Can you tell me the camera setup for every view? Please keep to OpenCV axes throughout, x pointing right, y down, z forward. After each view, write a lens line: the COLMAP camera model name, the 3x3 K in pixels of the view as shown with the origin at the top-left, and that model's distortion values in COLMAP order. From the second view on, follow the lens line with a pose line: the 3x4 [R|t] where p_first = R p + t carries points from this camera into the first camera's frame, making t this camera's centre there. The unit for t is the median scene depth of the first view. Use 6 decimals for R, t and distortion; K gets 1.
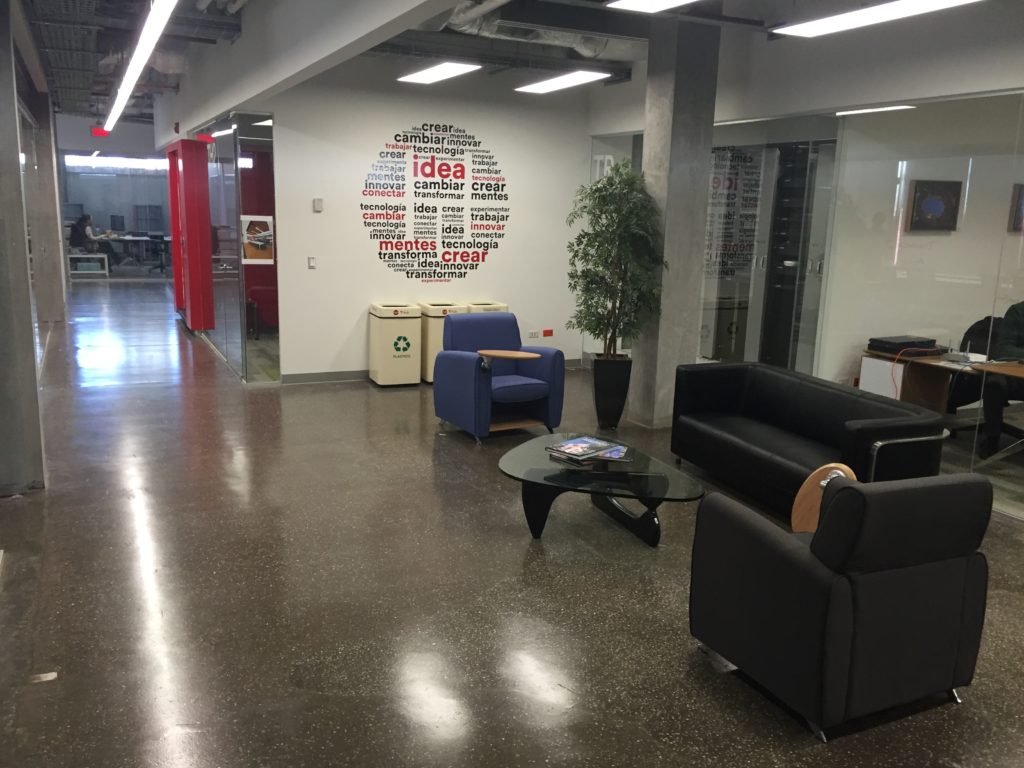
lens RADIAL K [[878.0, 0, 514.1], [0, 878.0, 376.8], [0, 0, 1]] dist [0.092606, -0.143220]
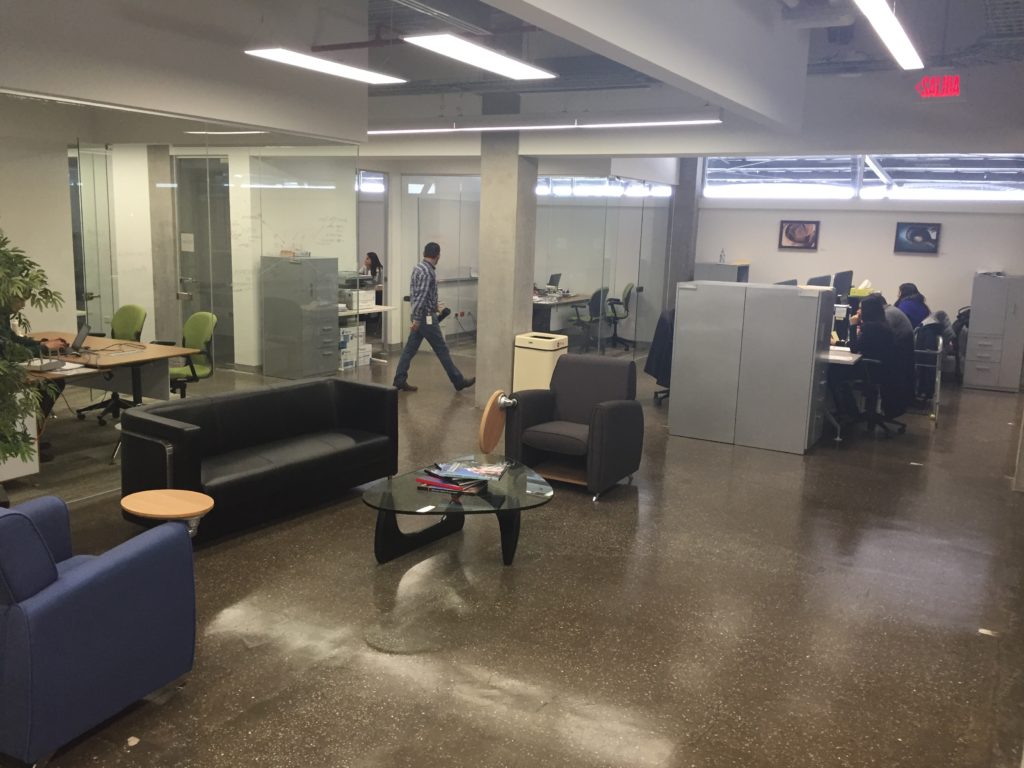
lens RADIAL K [[878.0, 0, 514.1], [0, 878.0, 376.8], [0, 0, 1]] dist [0.092606, -0.143220]
pose [[-0.568533, -0.195201, 0.799167, -0.766007], [0.108205, 0.945258, 0.307863, -0.342612], [-0.815513, 0.261504, -0.516288, 1.488988]]
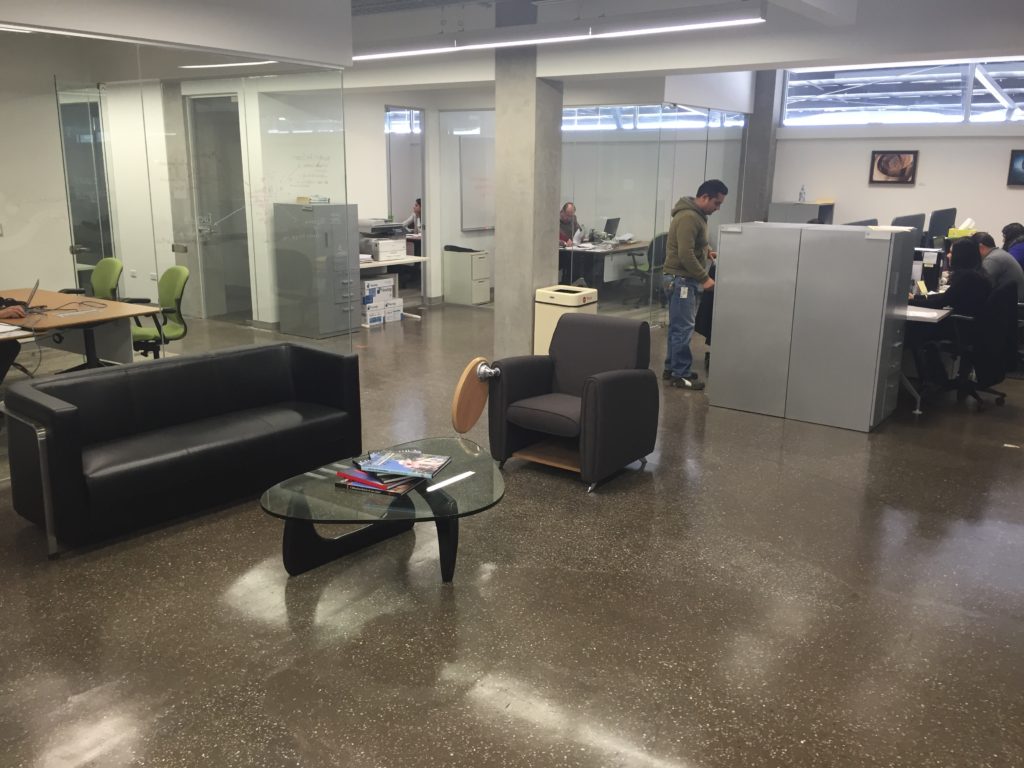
lens RADIAL K [[878.0, 0, 514.1], [0, 878.0, 376.8], [0, 0, 1]] dist [0.092606, -0.143220]
pose [[-0.471166, -0.243996, 0.847625, -0.665264], [0.145053, 0.926460, 0.347319, -0.274236], [-0.870036, 0.286595, -0.401124, 1.241043]]
